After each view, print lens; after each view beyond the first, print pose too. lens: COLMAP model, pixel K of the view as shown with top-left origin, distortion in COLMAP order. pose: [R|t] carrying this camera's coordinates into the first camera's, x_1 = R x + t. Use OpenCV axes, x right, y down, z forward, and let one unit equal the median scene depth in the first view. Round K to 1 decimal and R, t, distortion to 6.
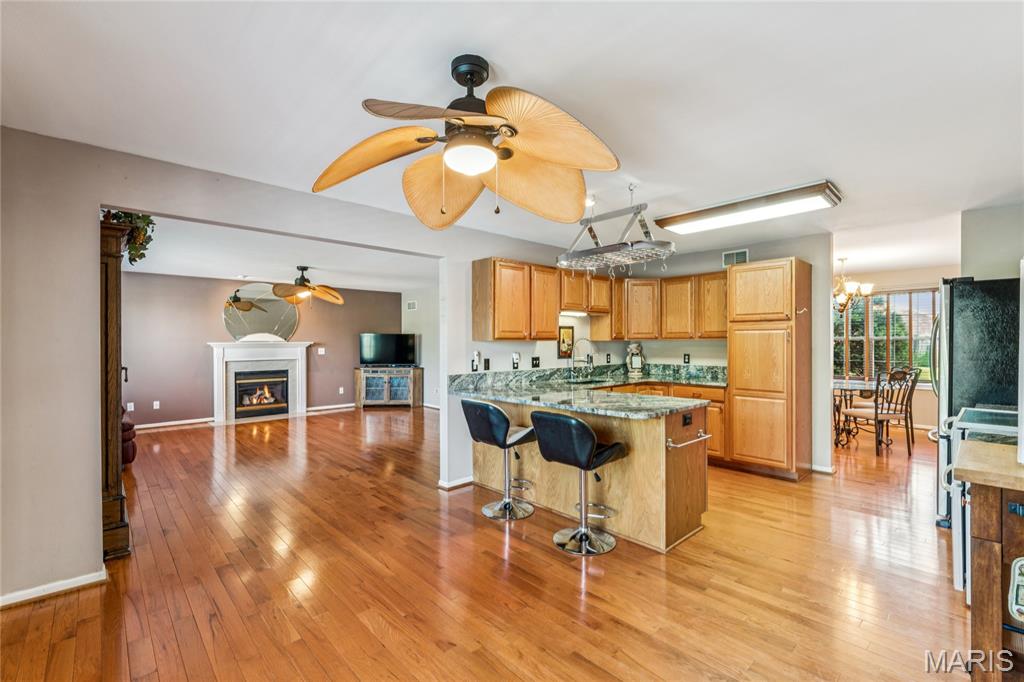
lens RADIAL K [[453.4, 0, 511.3], [0, 453.4, 342.6], [0, 0, 1]] dist [0.002434, -0.000090]
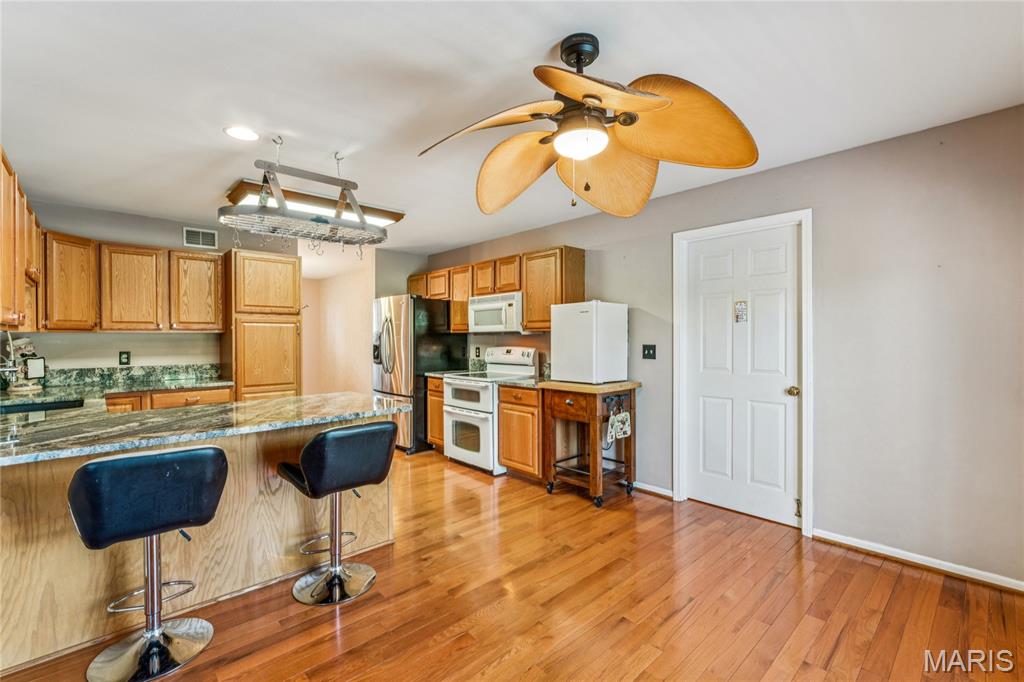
lens RADIAL K [[453.4, 0, 507.2], [0, 453.4, 339.0], [0, 0, 1]] dist [0.002434, -0.000090]
pose [[0.020831, -0.003459, 0.999777, -0.343982], [0.002915, 0.999990, 0.003399, 0.004020], [-0.999779, 0.002843, 0.020841, 0.384344]]
